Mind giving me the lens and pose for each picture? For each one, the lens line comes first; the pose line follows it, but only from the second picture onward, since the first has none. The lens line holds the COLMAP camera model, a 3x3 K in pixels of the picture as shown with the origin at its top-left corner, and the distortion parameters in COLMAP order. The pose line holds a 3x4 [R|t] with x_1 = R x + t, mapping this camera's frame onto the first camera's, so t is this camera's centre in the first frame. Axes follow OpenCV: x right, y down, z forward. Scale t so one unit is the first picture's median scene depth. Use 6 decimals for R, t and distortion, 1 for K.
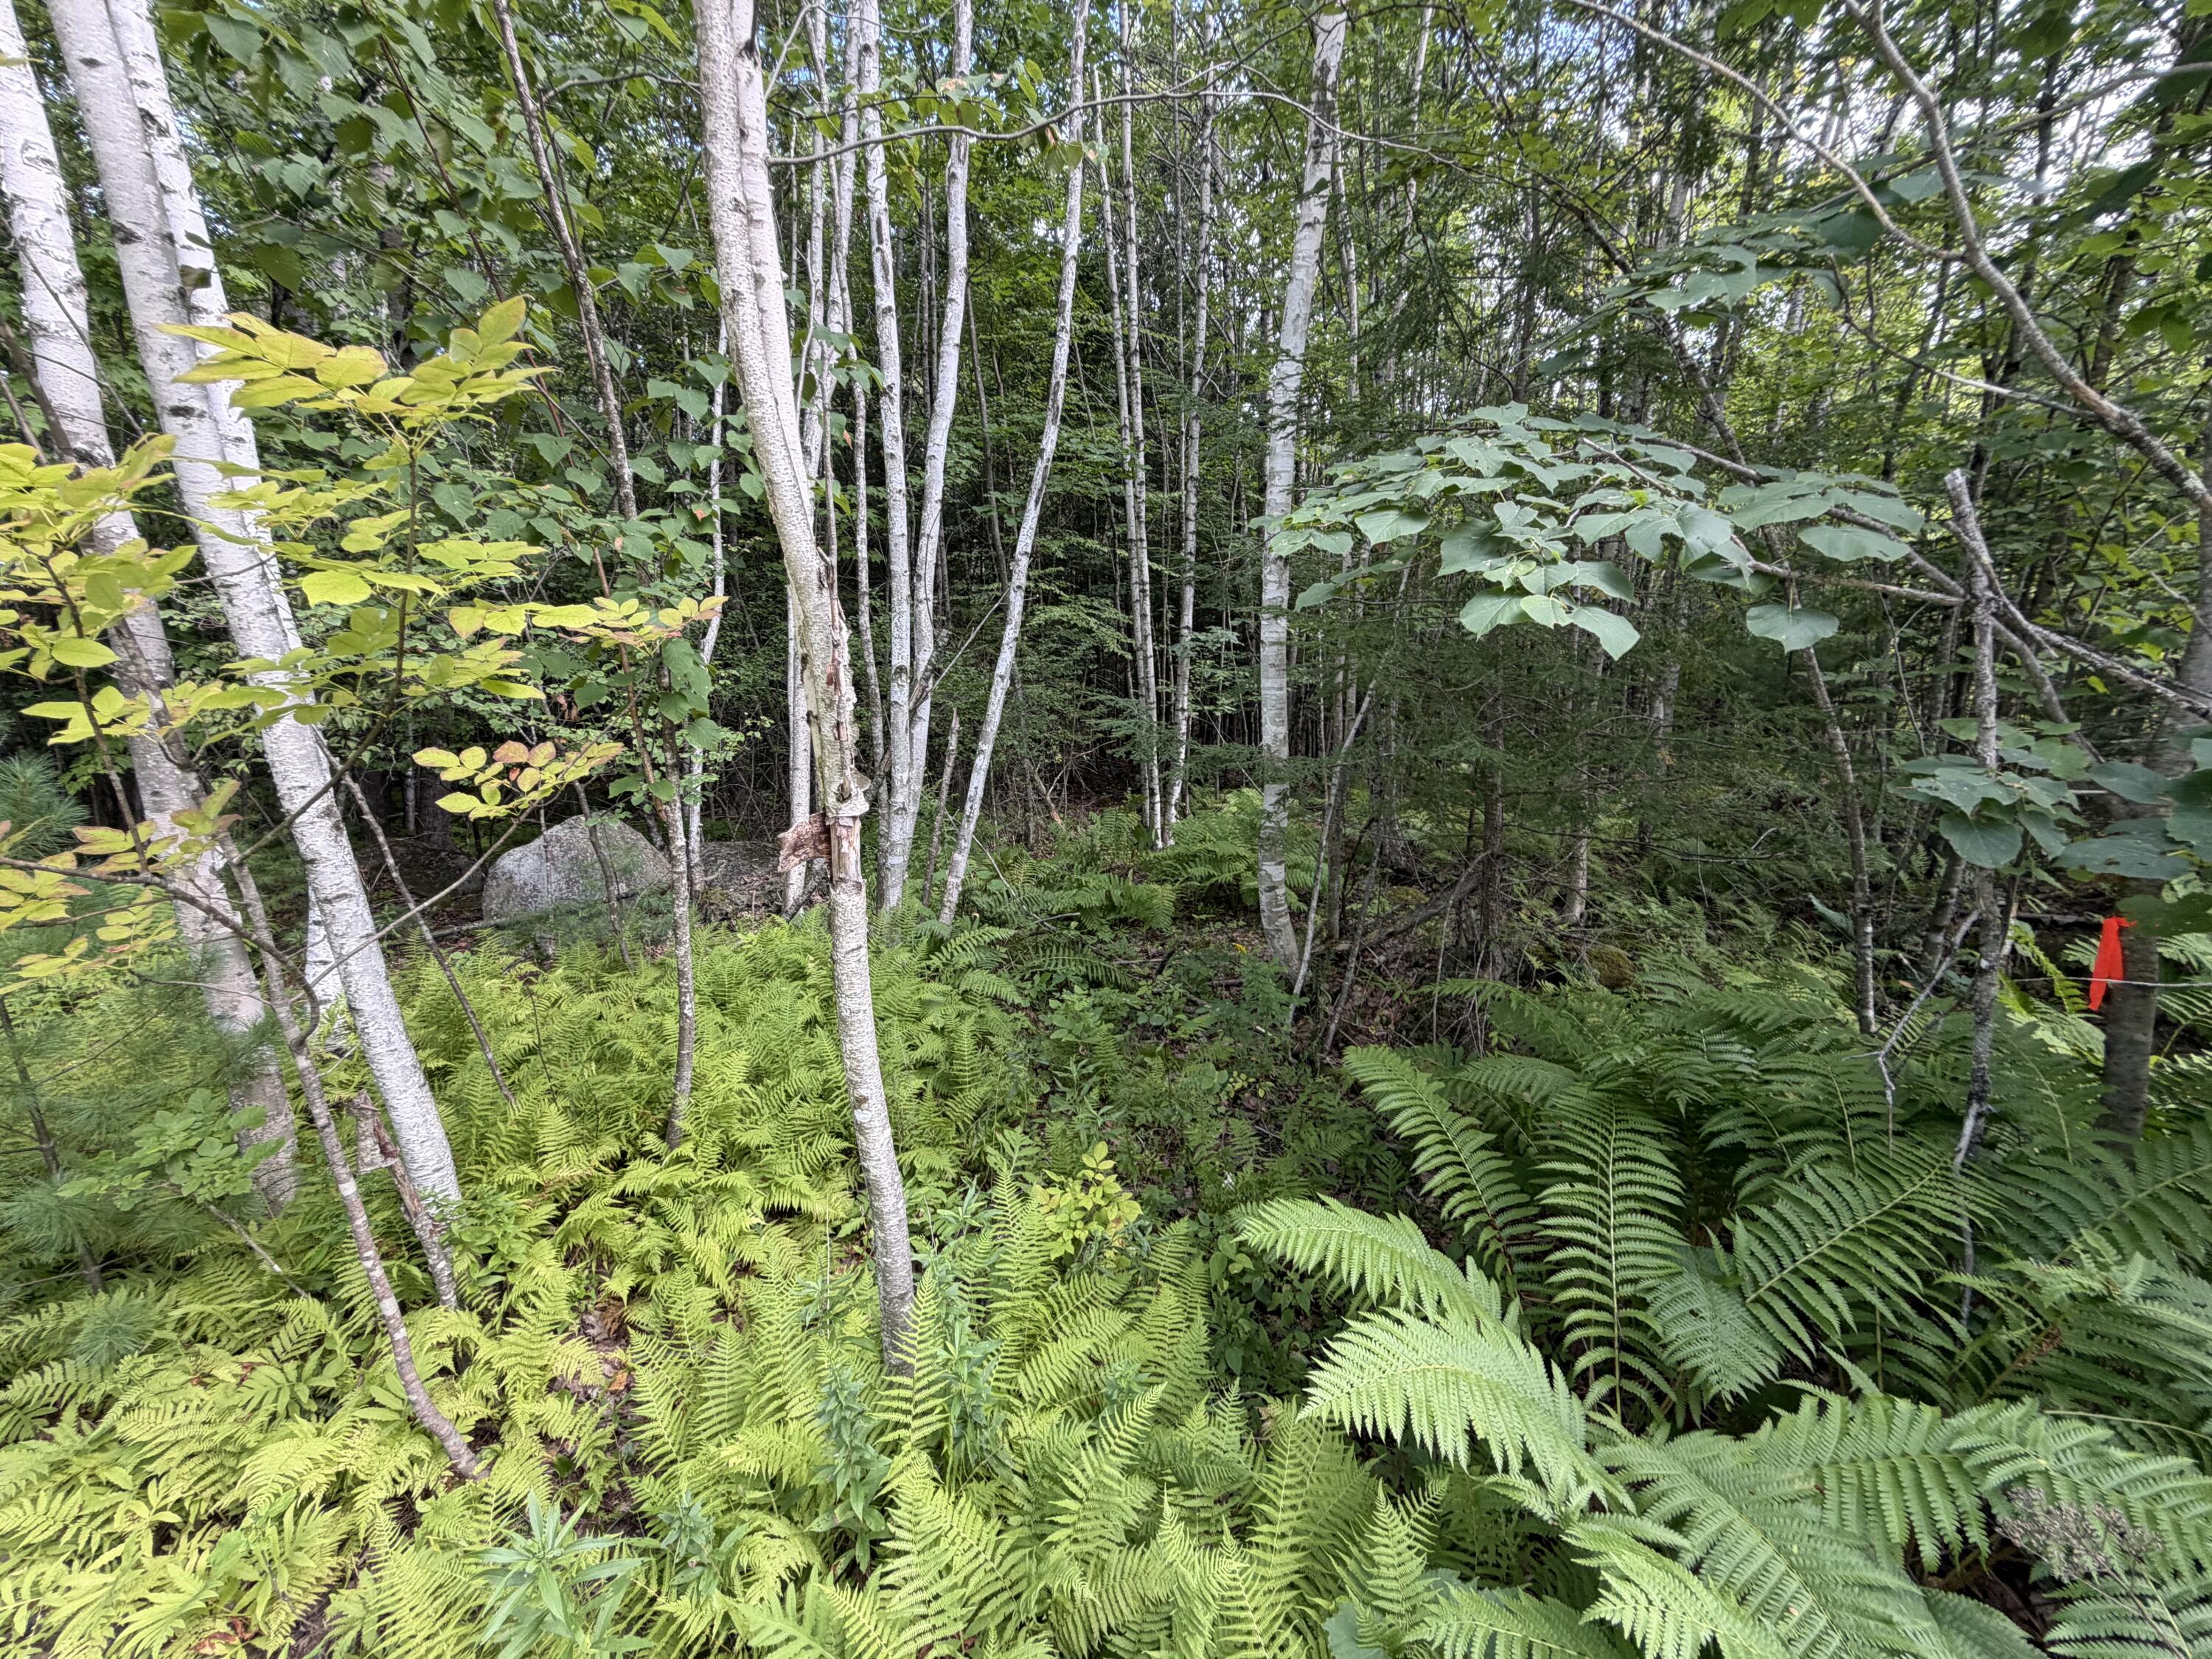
lens RADIAL K [[882.2, 0, 1098.7], [0, 882.2, 830.5], [0, 0, 1]] dist [-0.000731, 0.000684]
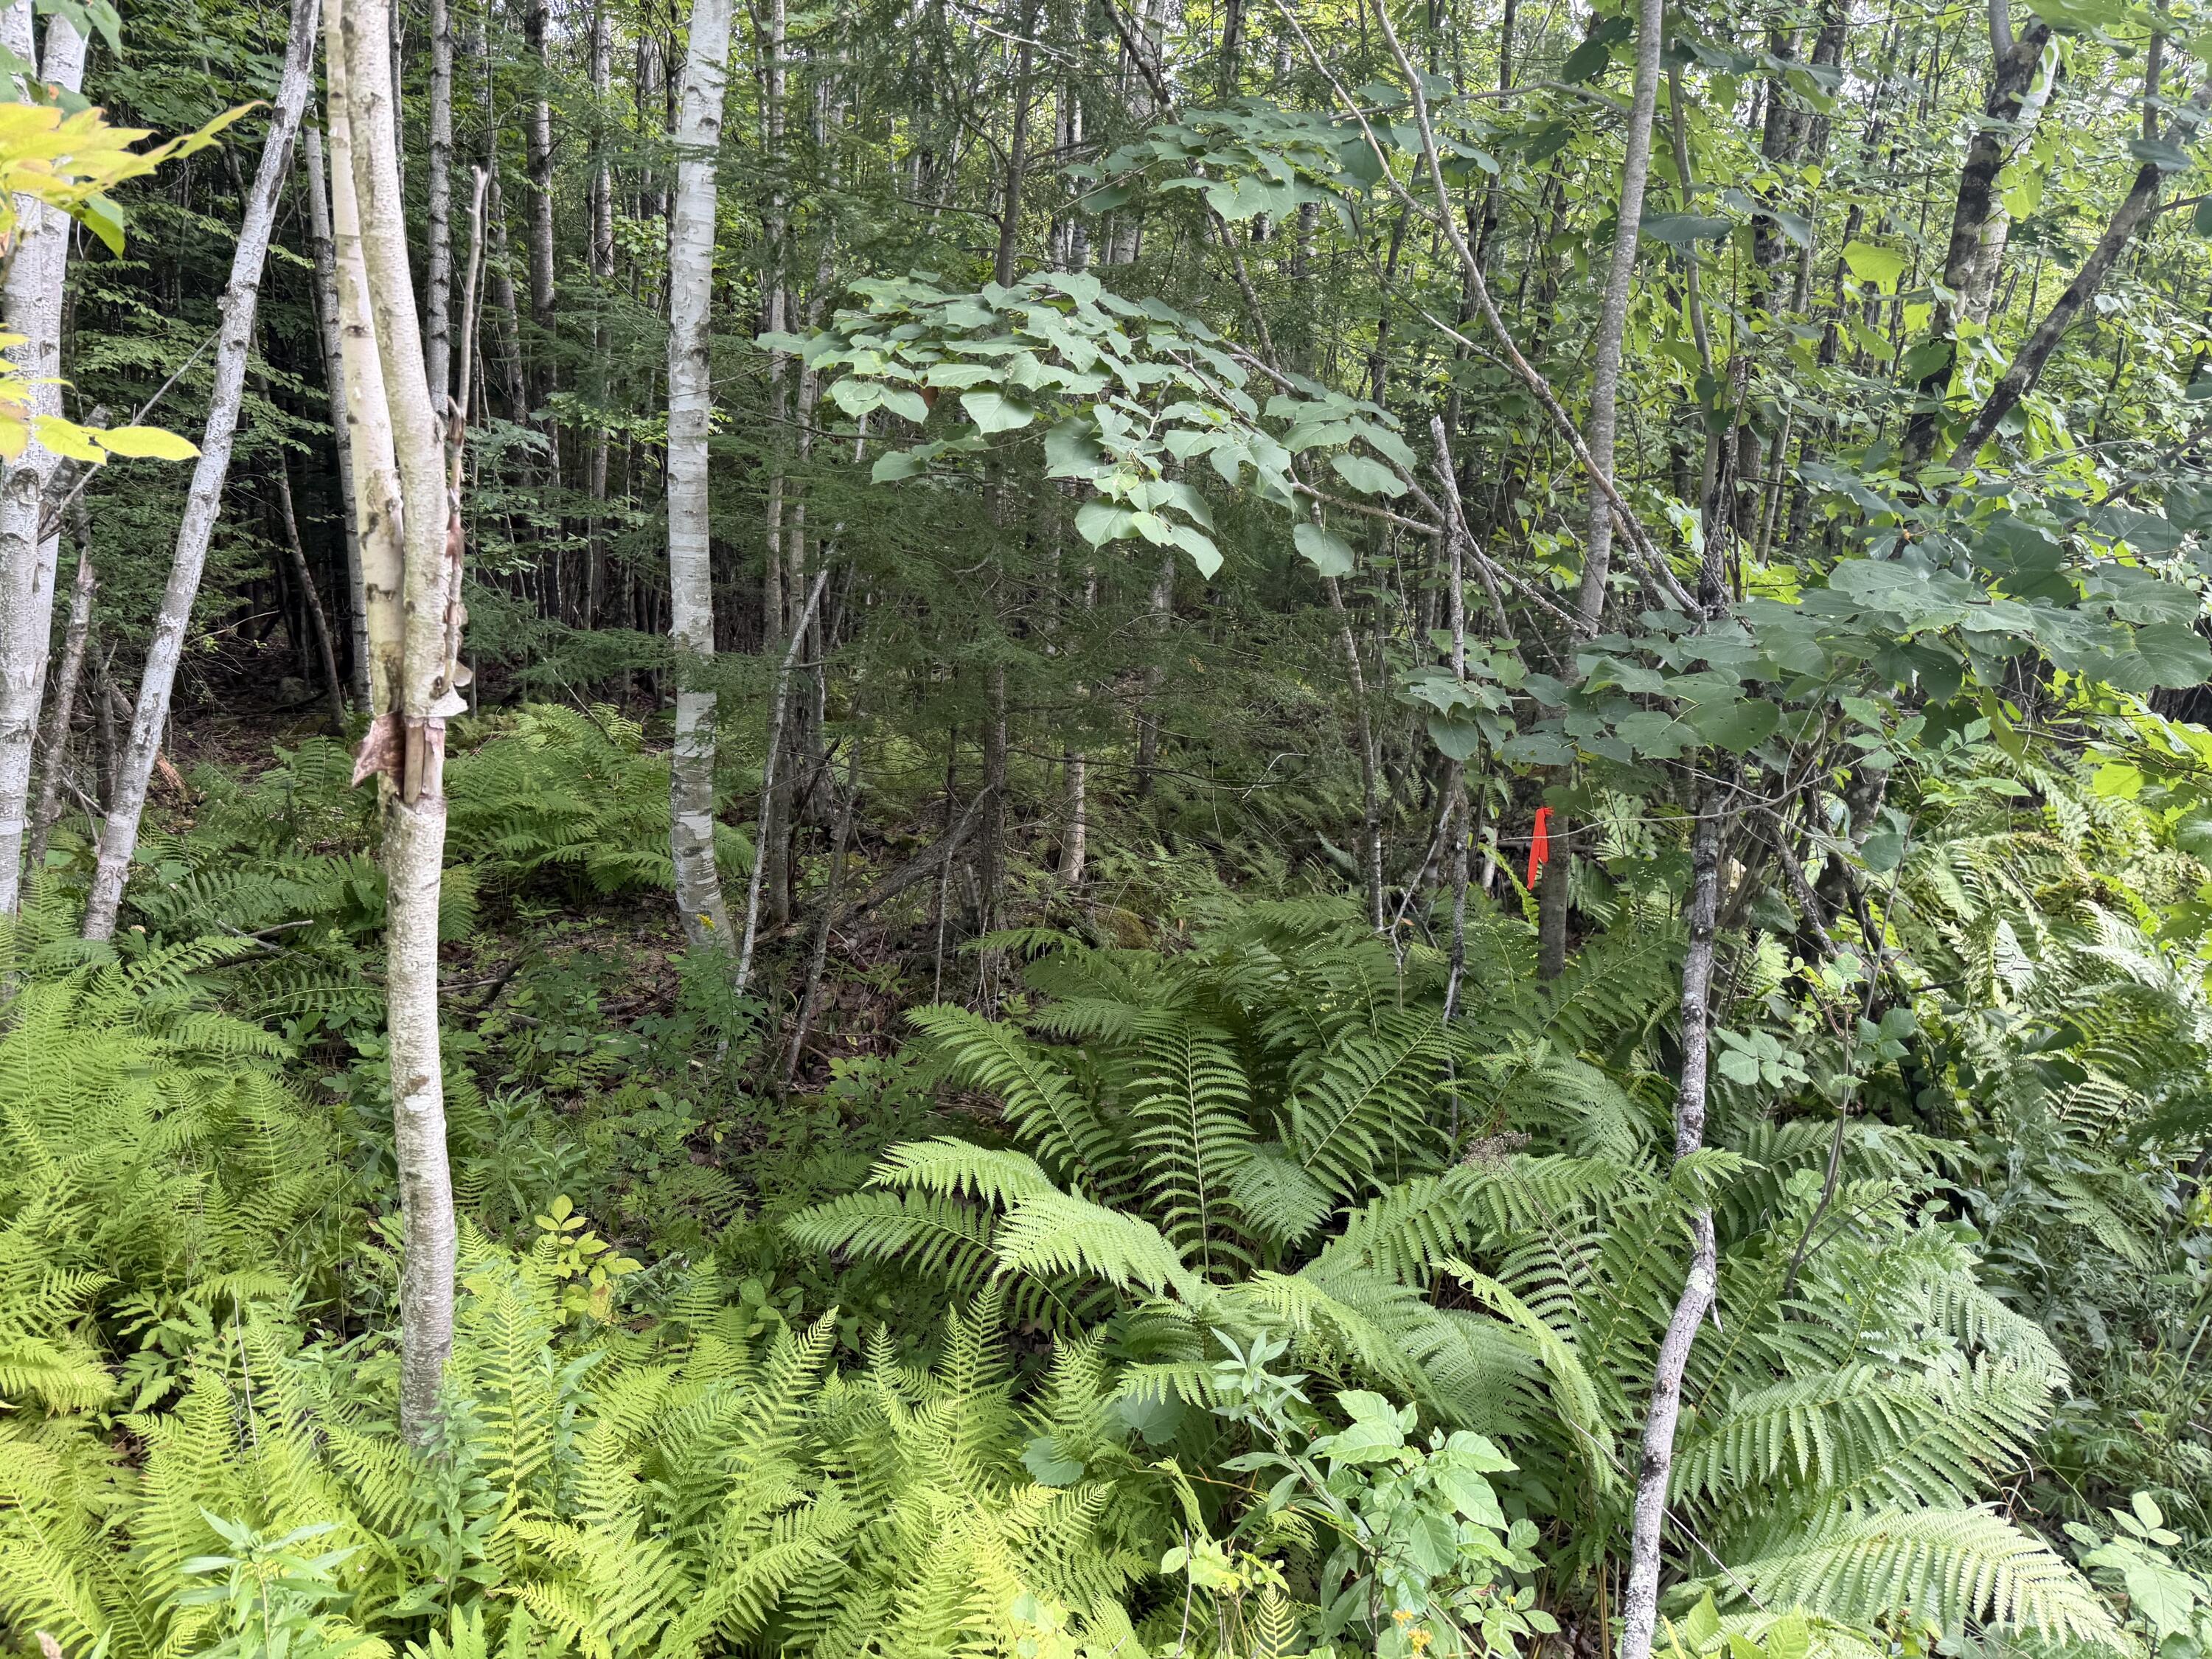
lens RADIAL K [[1545.6, 0, 1126.2], [0, 1545.6, 833.2], [0, 0, 1]] dist [0.039111, -0.019629]
pose [[0.844748, -0.040737, 0.533611, -0.392633], [0.023559, 0.998963, 0.038967, 0.038007], [-0.534645, -0.020346, 0.844832, -0.422349]]
